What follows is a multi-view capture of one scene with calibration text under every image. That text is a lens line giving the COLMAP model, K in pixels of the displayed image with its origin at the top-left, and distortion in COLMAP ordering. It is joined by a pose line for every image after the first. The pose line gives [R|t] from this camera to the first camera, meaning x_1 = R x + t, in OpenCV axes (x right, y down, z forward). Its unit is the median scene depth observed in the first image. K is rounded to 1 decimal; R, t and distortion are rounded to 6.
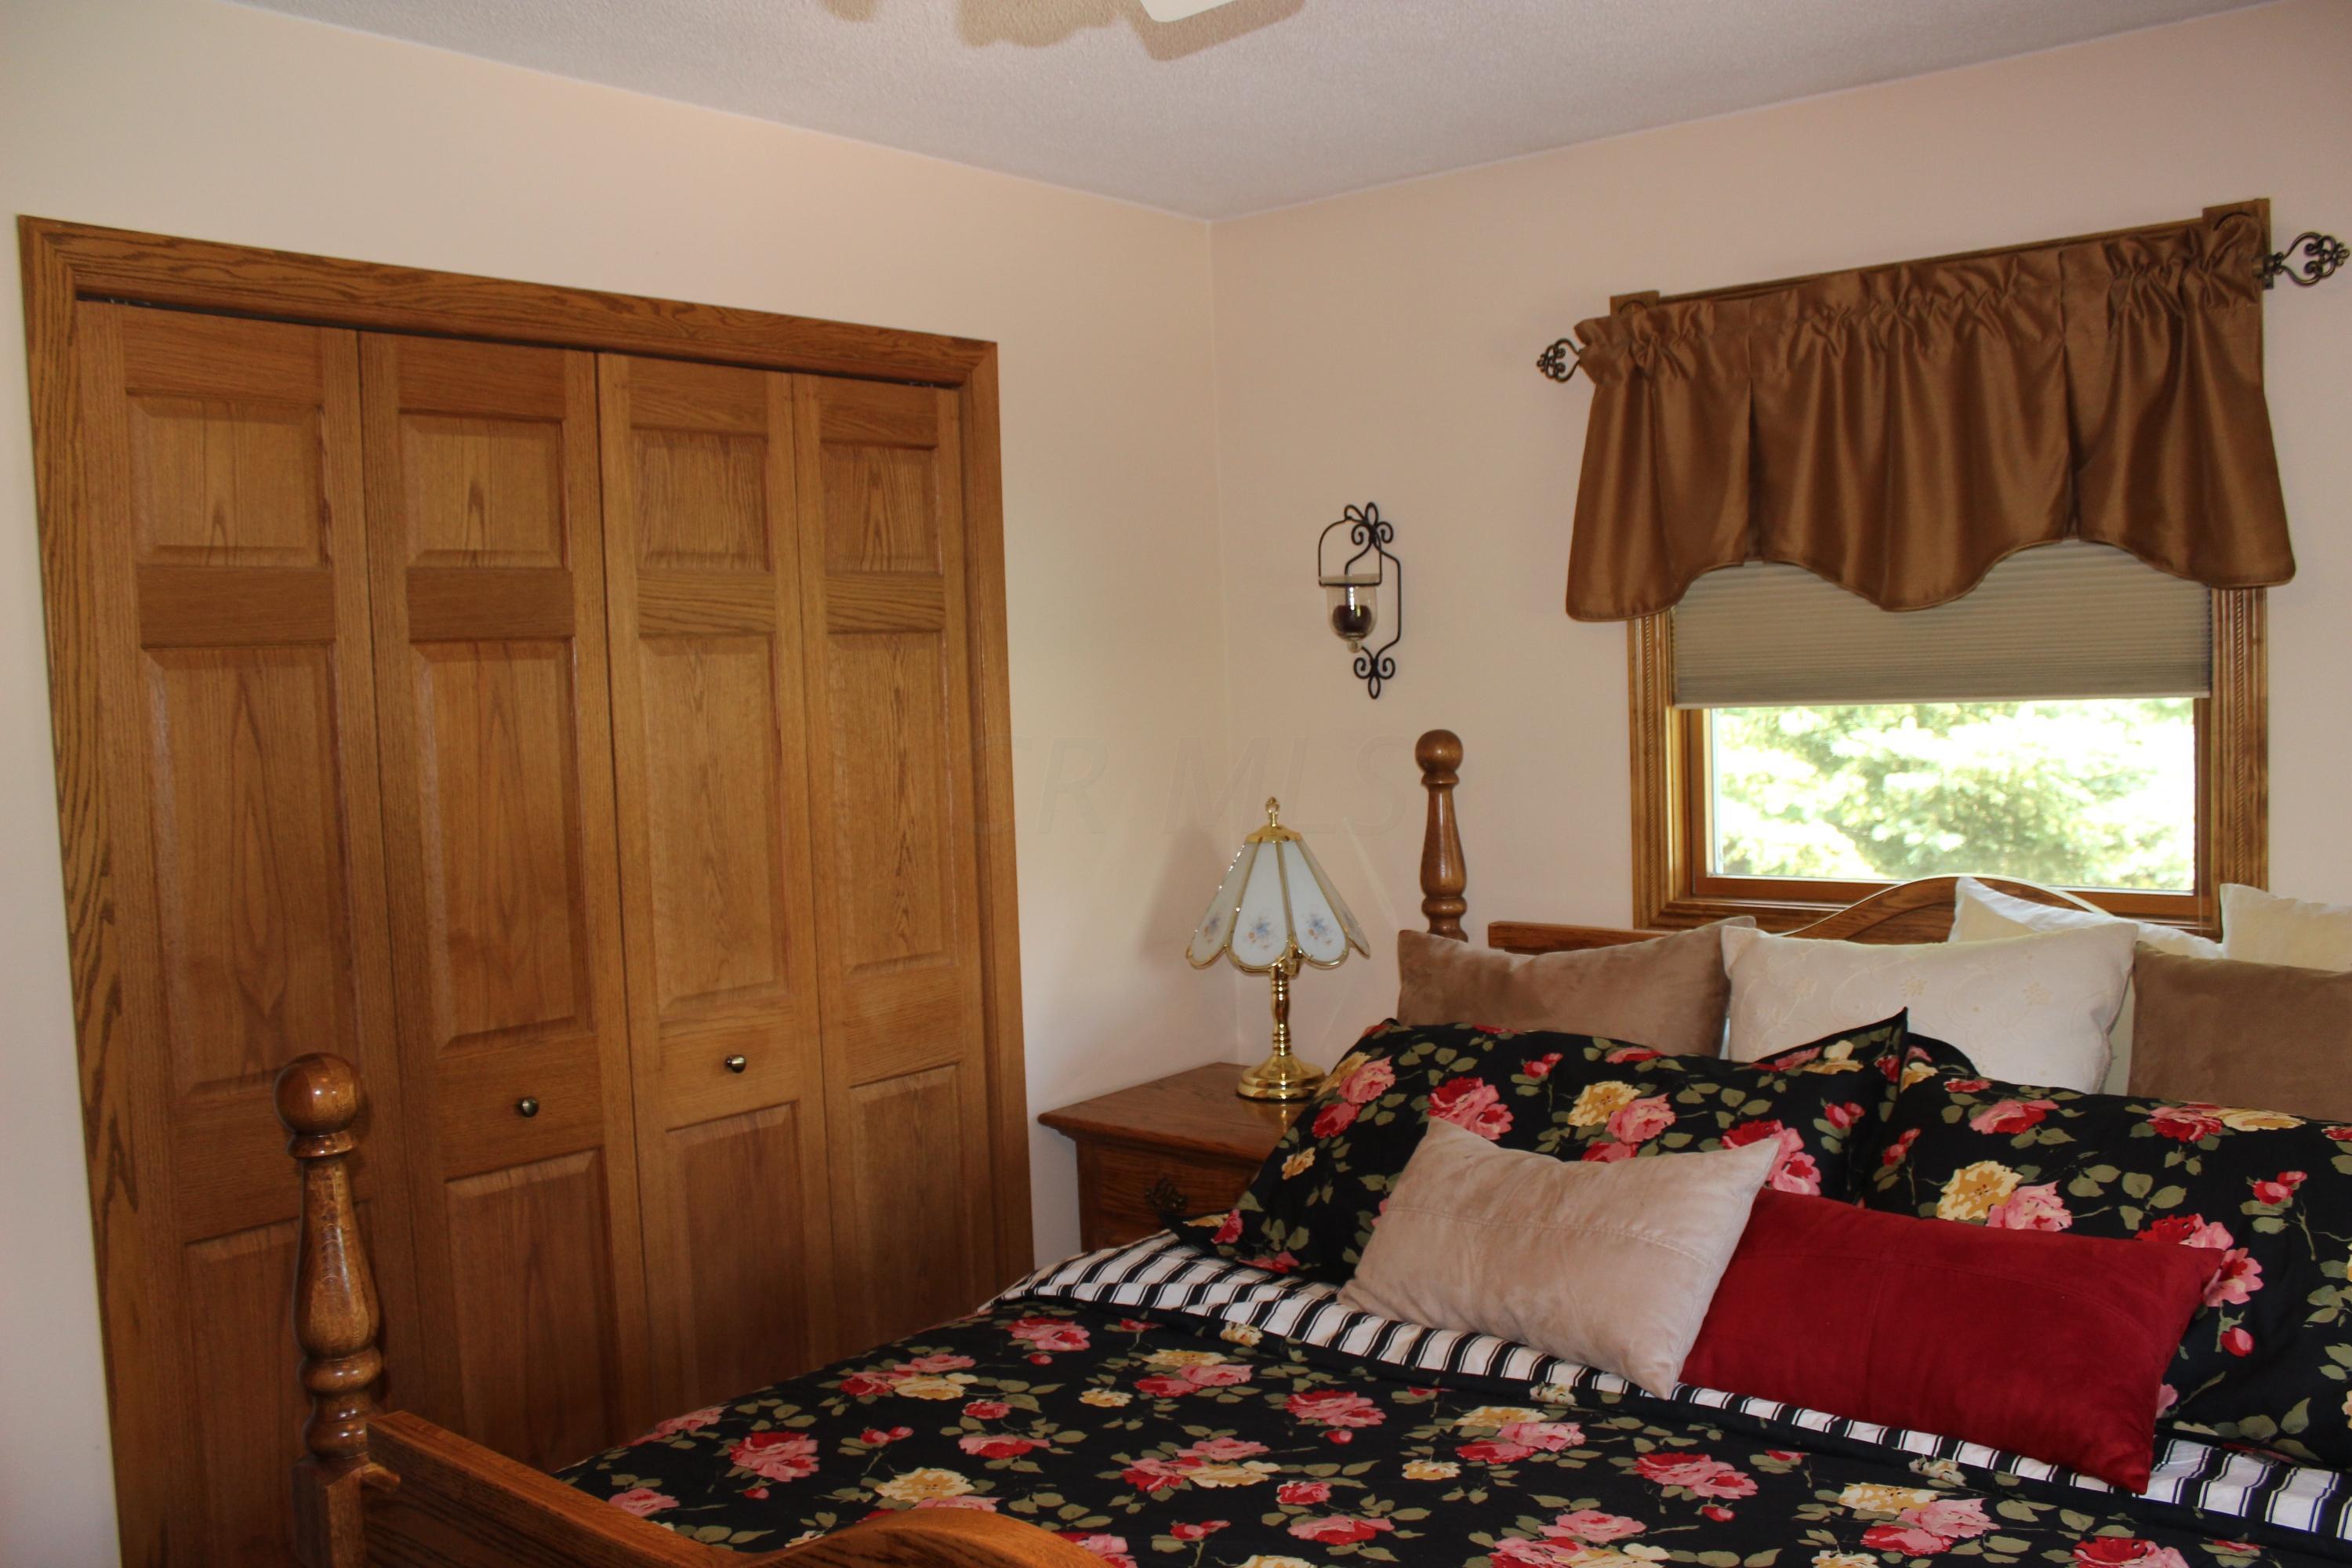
lens RADIAL K [[1947.9, 0, 1188.2], [0, 1947.9, 792.0], [0, 0, 1]] dist [-0.168687, 0.155299]
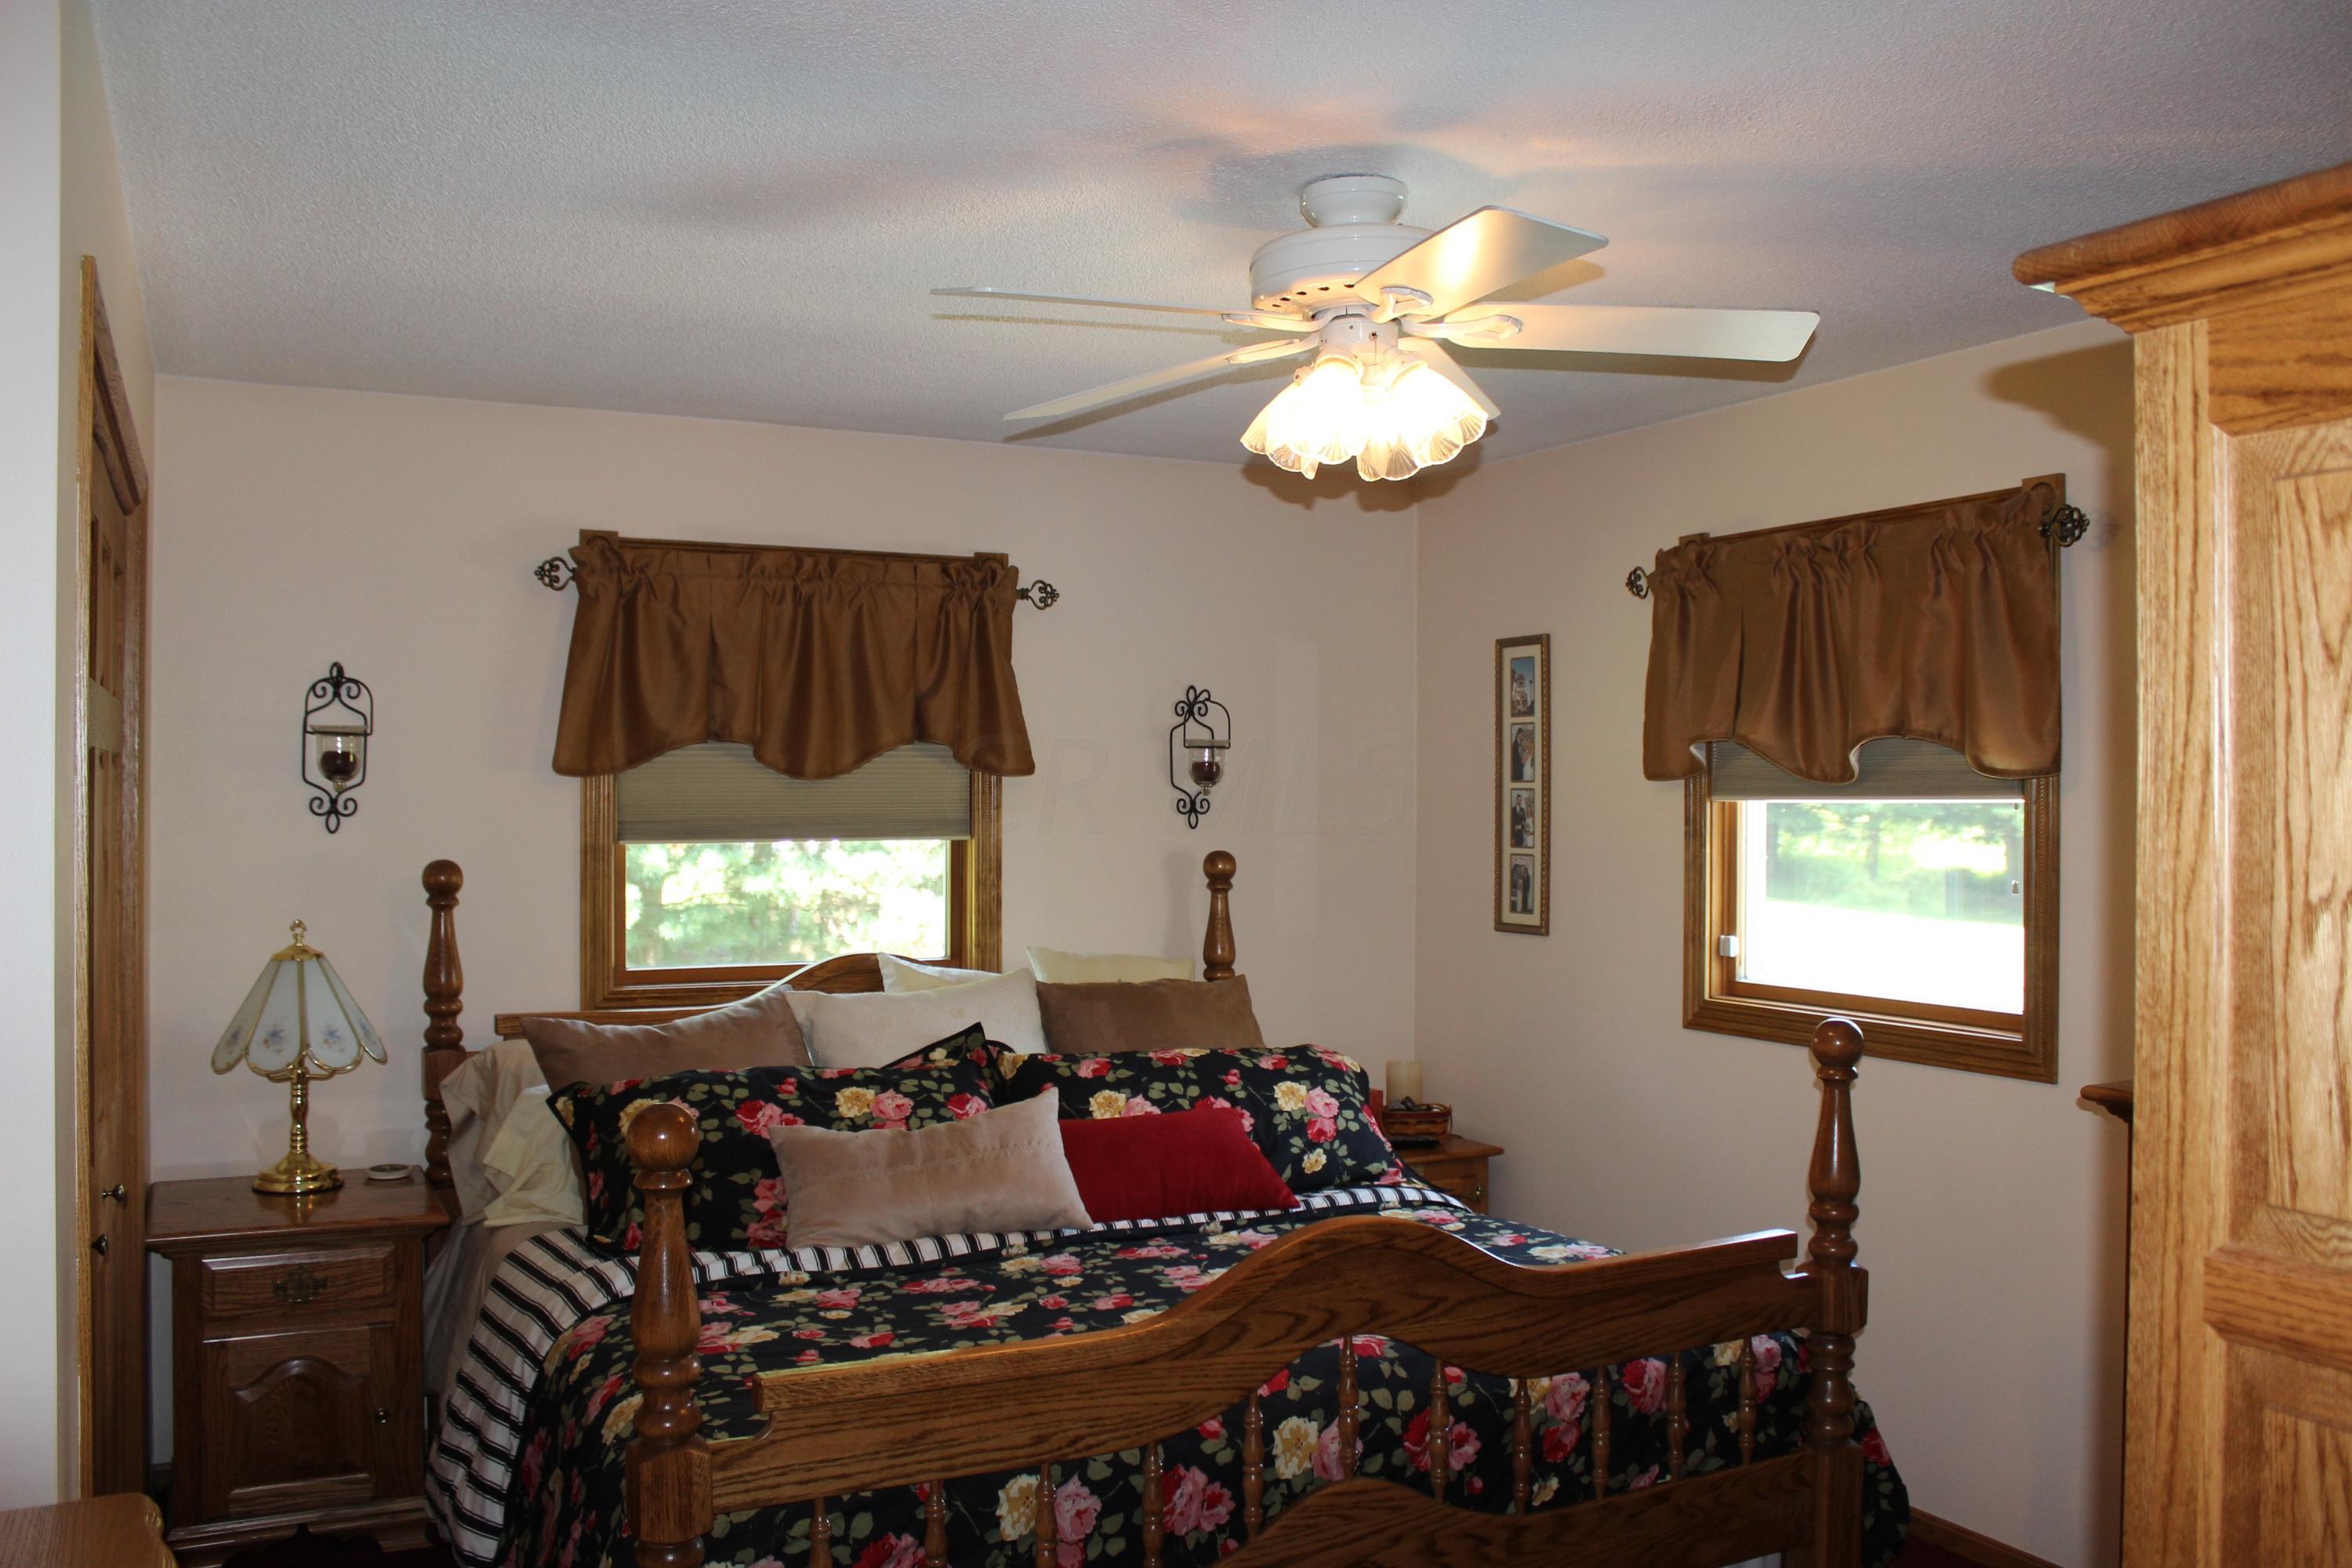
lens RADIAL K [[1947.9, 0, 1188.2], [0, 1947.9, 792.0], [0, 0, 1]] dist [-0.168687, 0.155299]
pose [[0.396880, 0.039276, 0.917030, -1.076706], [0.039089, 0.997454, -0.059637, 0.020184], [-0.917038, 0.059514, 0.394335, 0.148986]]
